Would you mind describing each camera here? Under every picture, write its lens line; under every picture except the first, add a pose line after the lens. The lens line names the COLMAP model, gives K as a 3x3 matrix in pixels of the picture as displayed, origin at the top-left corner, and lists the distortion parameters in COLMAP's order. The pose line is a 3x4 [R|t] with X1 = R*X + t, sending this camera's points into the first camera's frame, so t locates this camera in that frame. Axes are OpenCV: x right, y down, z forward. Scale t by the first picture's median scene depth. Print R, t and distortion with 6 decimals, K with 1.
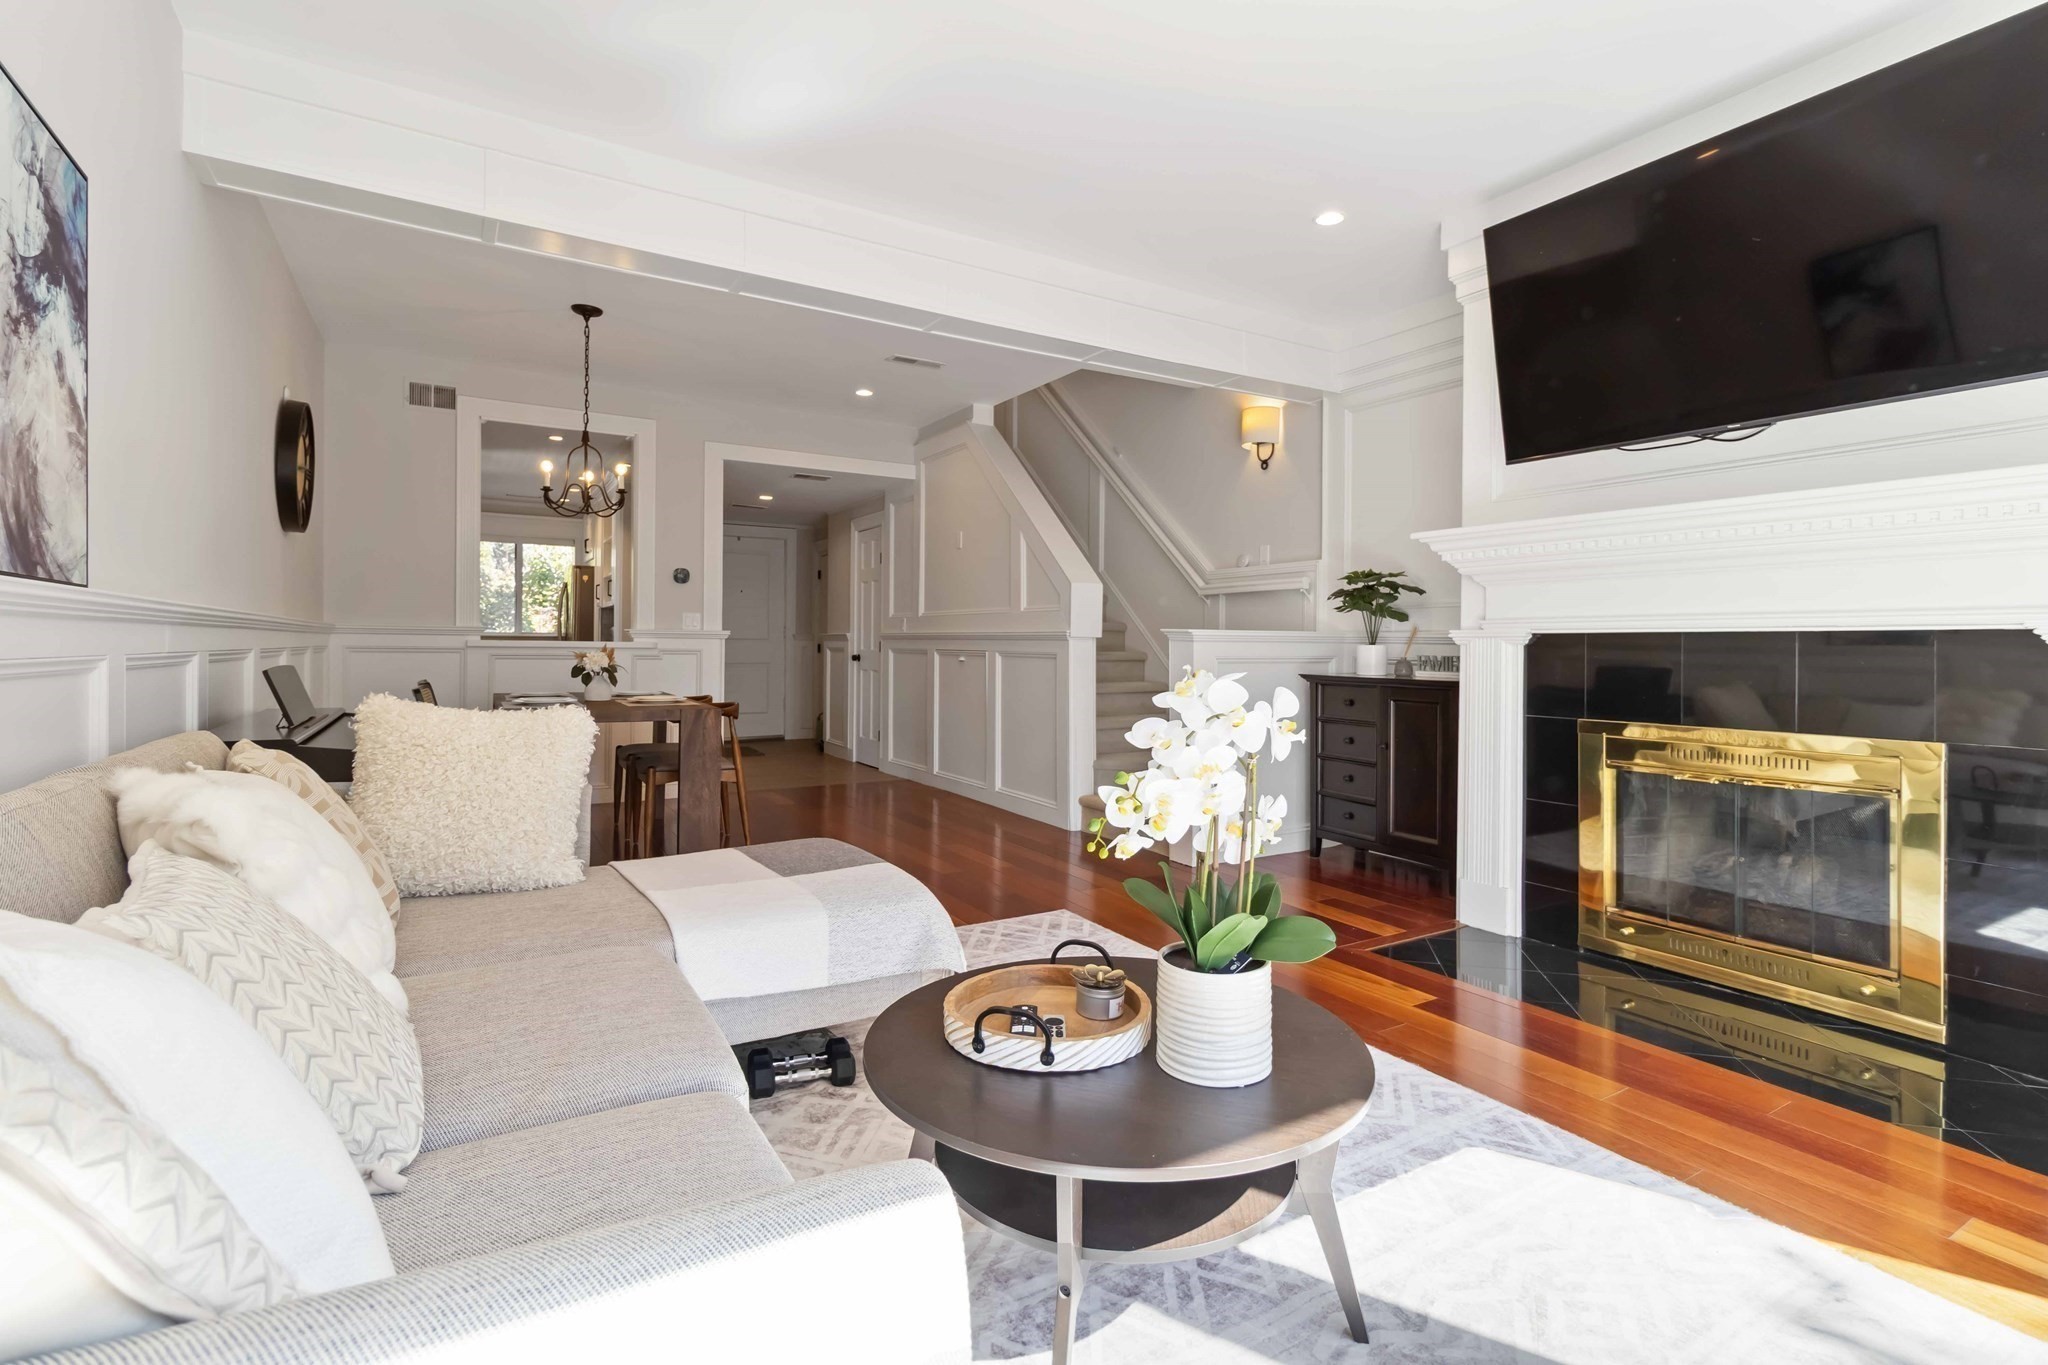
lens RADIAL K [[956.7, 0, 1044.2], [0, 956.7, 642.6], [0, 0, 1]] dist [0.004175, -0.000548]
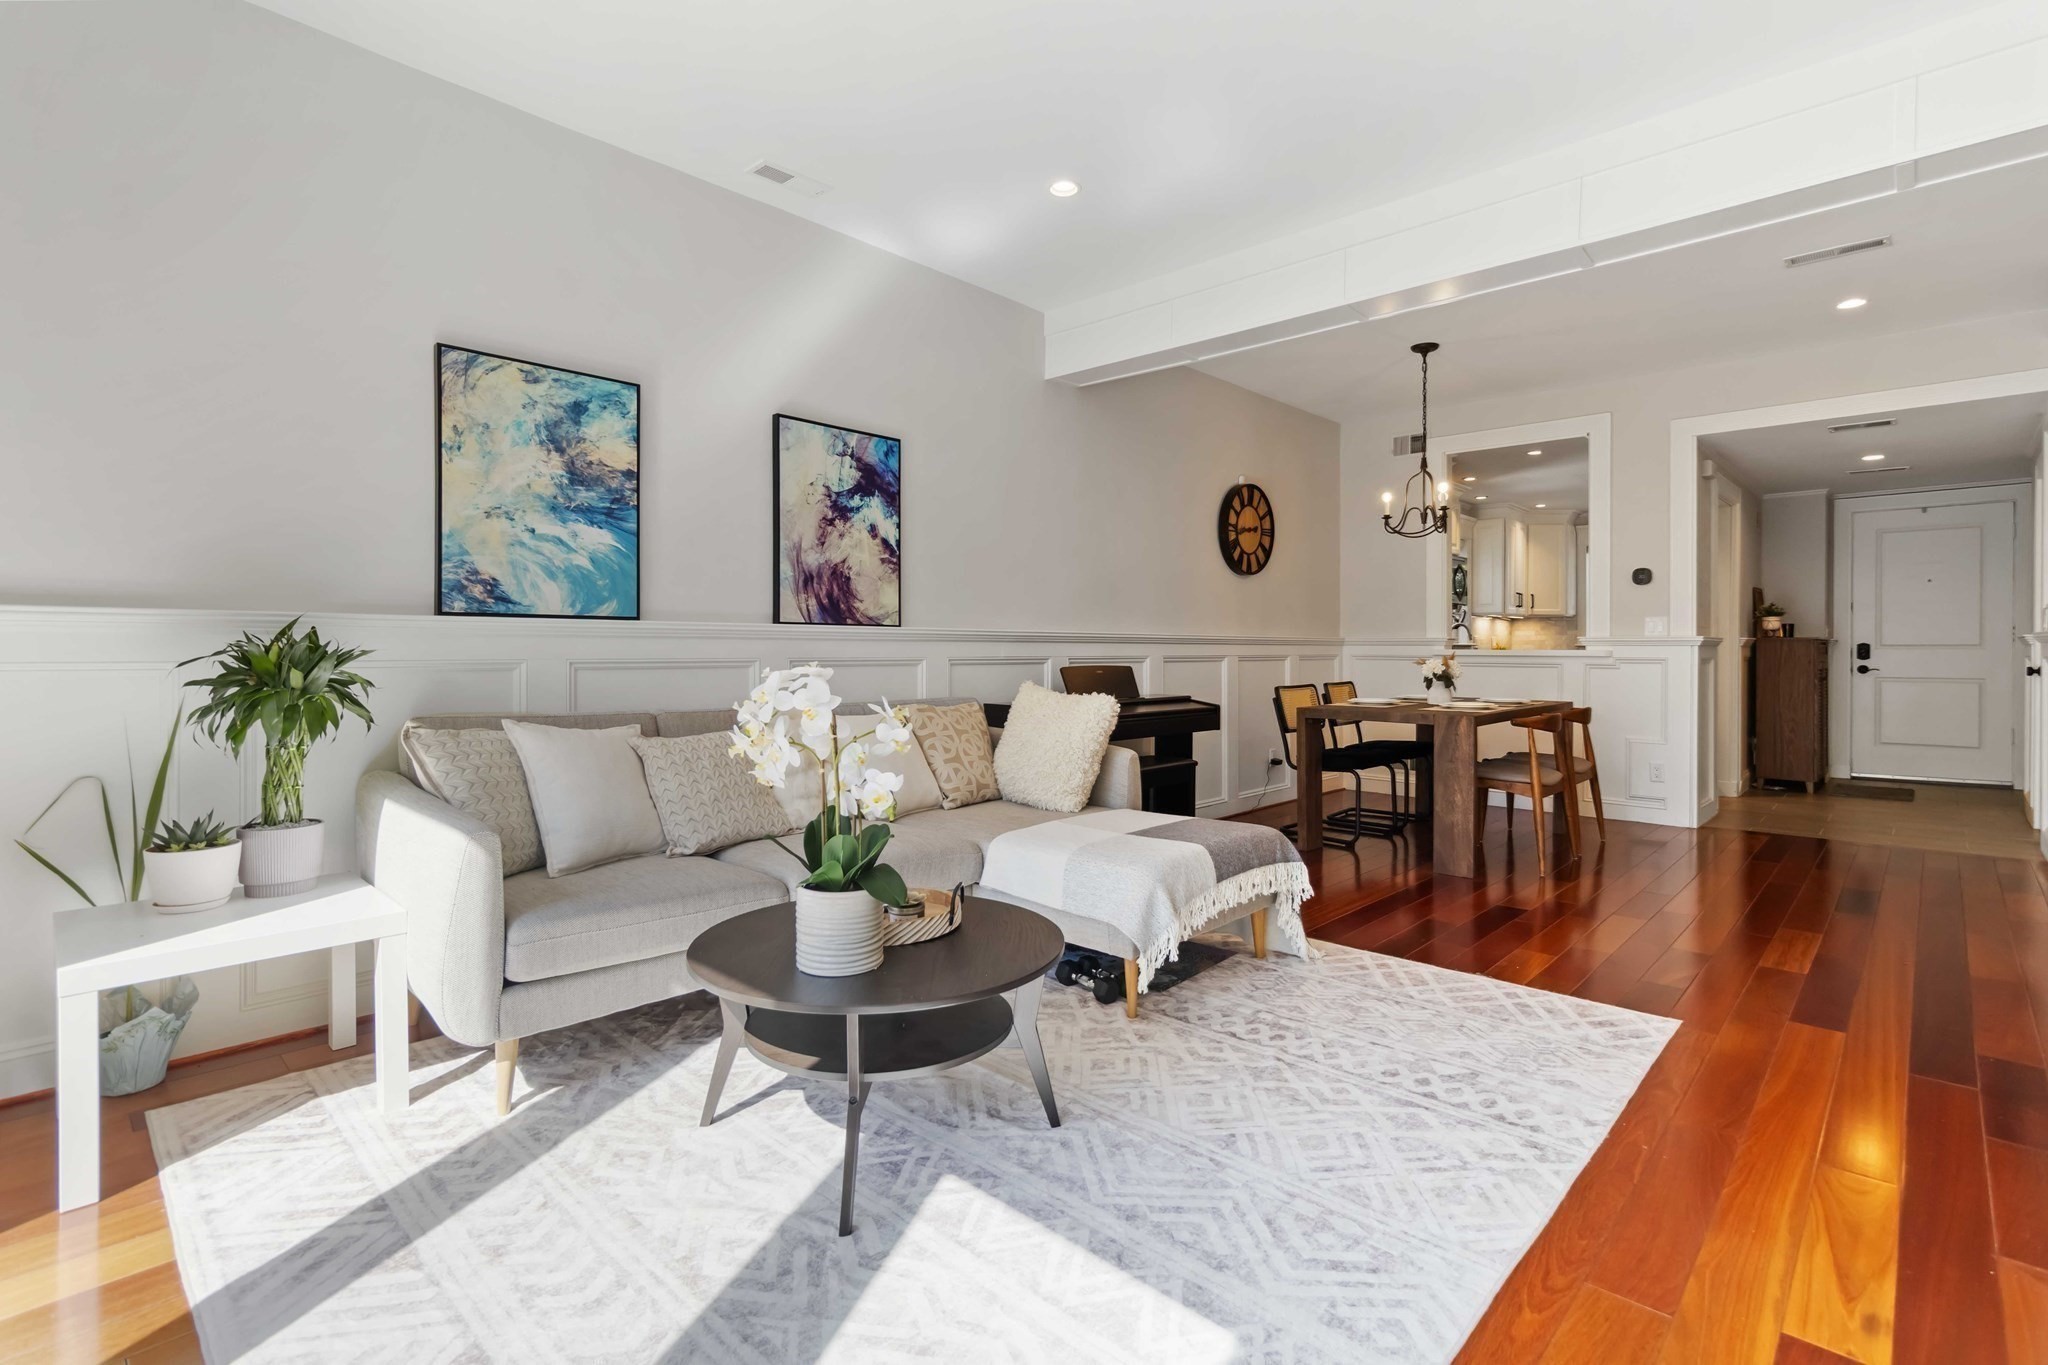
lens RADIAL K [[956.7, 0, 1029.0], [0, 956.7, 654.0], [0, 0, 1]] dist [0.004175, -0.000548]
pose [[0.262459, -0.003556, -0.964937, 0.372159], [0.003758, 0.999989, -0.002663, 0.004124], [0.964936, -0.002927, 0.262469, 0.222204]]
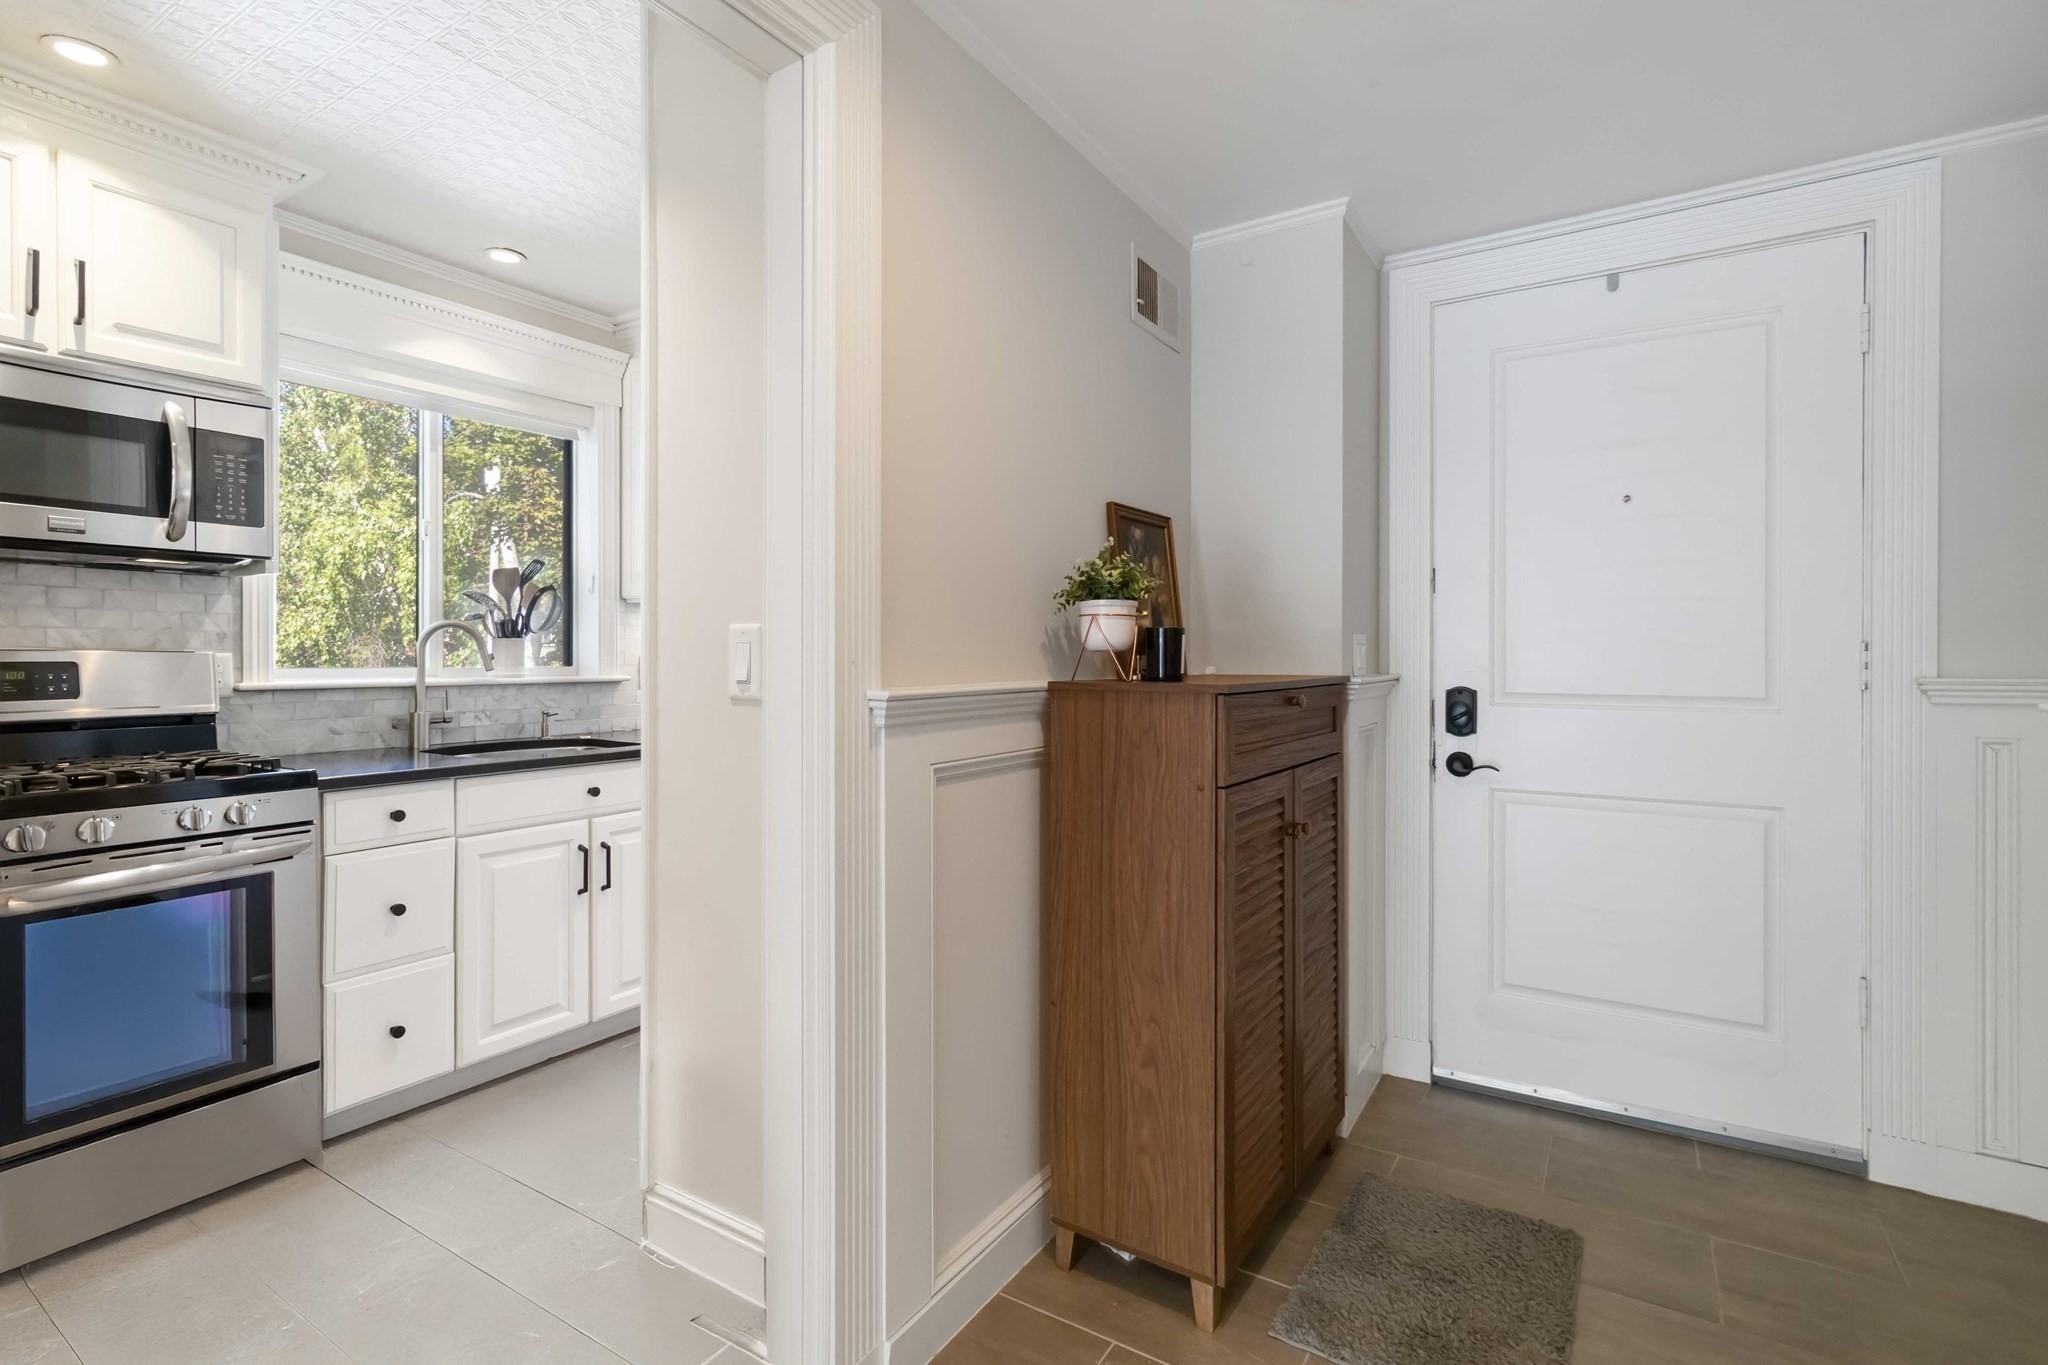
lens RADIAL K [[956.7, 0, 1039.7], [0, 956.7, 659.2], [0, 0, 1]] dist [0.004175, -0.000548]
pose [[0.448050, -0.002642, -0.894005, -0.283952], [0.003492, 0.999993, -0.001205, -0.023270], [0.894002, -0.002582, 0.448056, 1.293775]]
